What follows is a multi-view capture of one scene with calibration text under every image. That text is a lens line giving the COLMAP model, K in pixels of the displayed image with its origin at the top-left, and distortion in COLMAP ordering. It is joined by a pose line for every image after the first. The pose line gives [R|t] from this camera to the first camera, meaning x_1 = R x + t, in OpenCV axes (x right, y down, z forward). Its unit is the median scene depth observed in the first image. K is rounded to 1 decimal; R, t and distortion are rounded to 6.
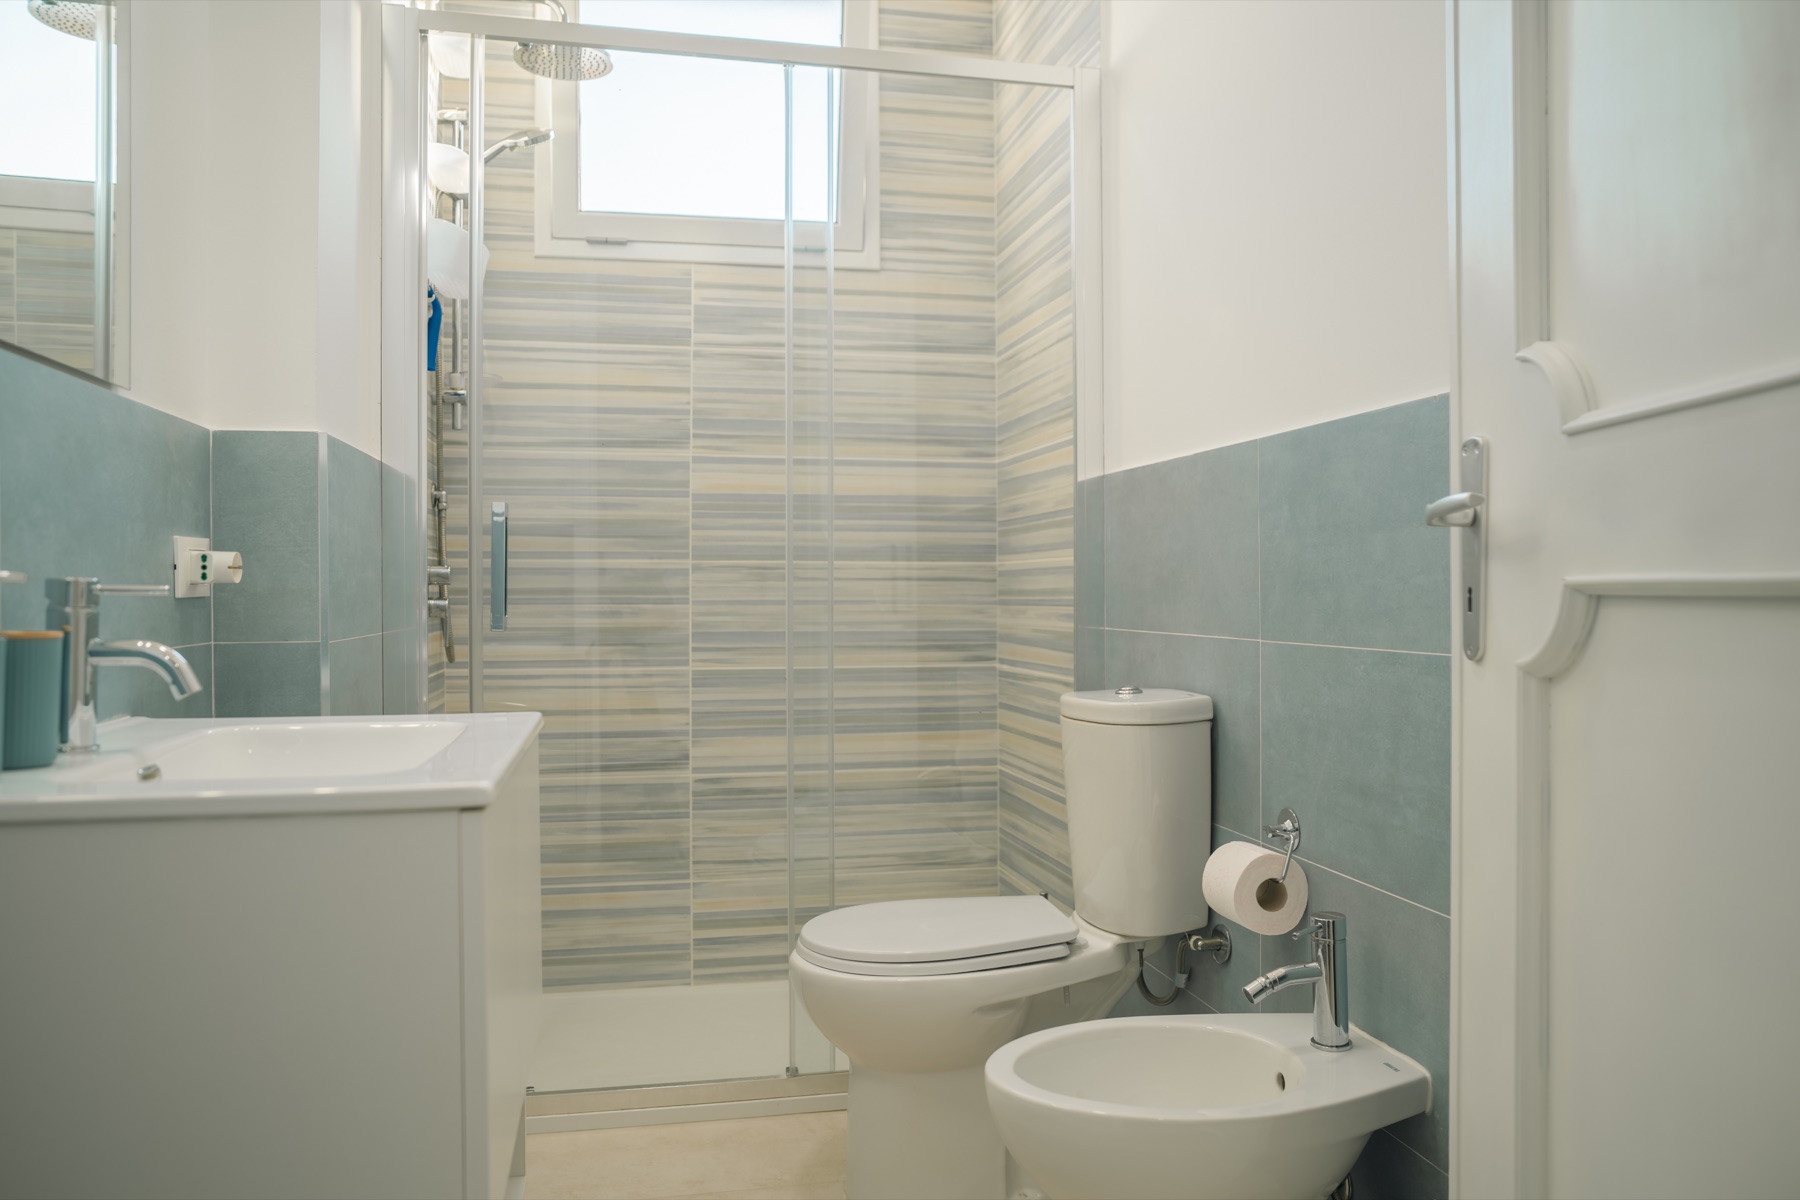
lens RADIAL K [[1258.7, 0, 897.0], [0, 1258.7, 594.9], [0, 0, 1]] dist [-0.069806, 0.060693]
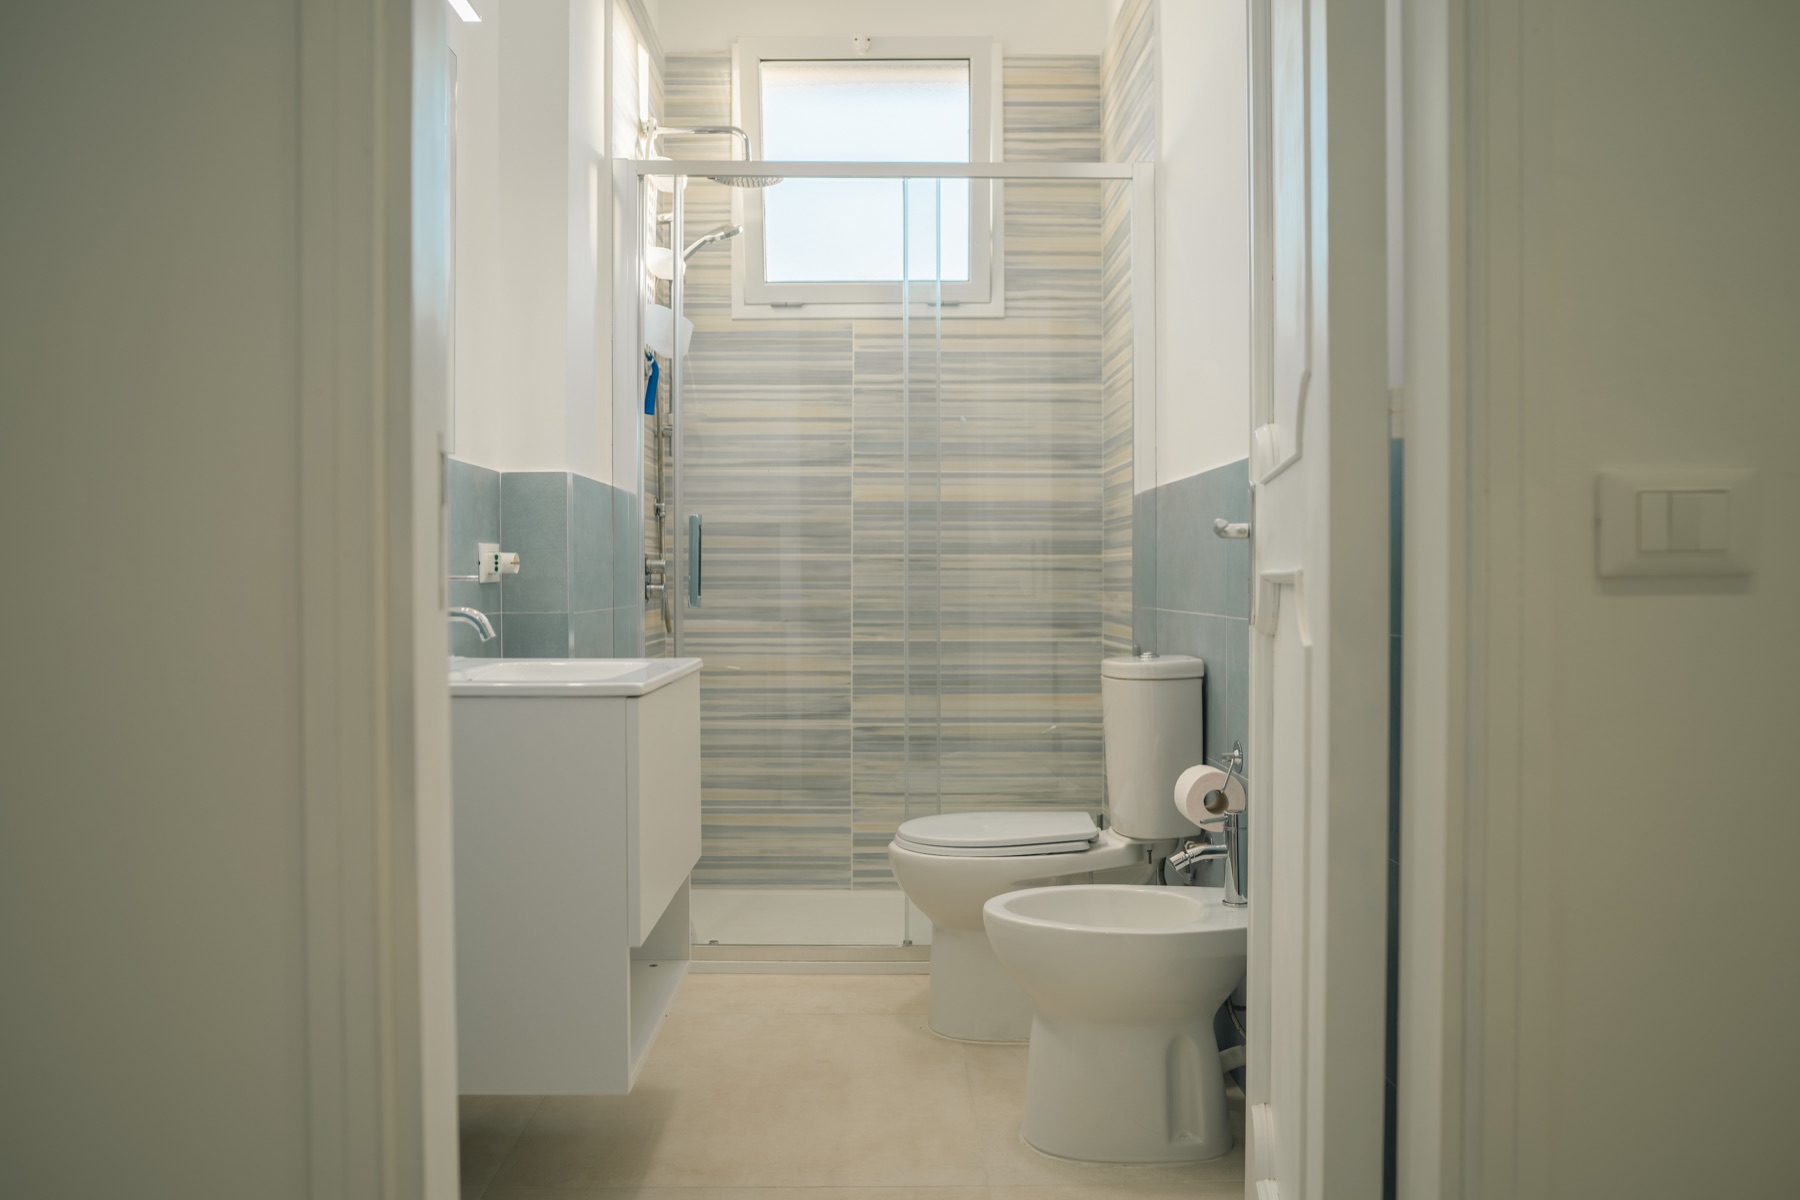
lens RADIAL K [[1258.7, 0, 893.4], [0, 1258.7, 596.2], [0, 0, 1]] dist [-0.069806, 0.060693]
pose [[0.980172, 0.004444, -0.198100, 0.138209], [-0.002281, 0.999935, 0.011144, 0.000368], [0.198137, -0.010471, 0.980118, -0.253594]]
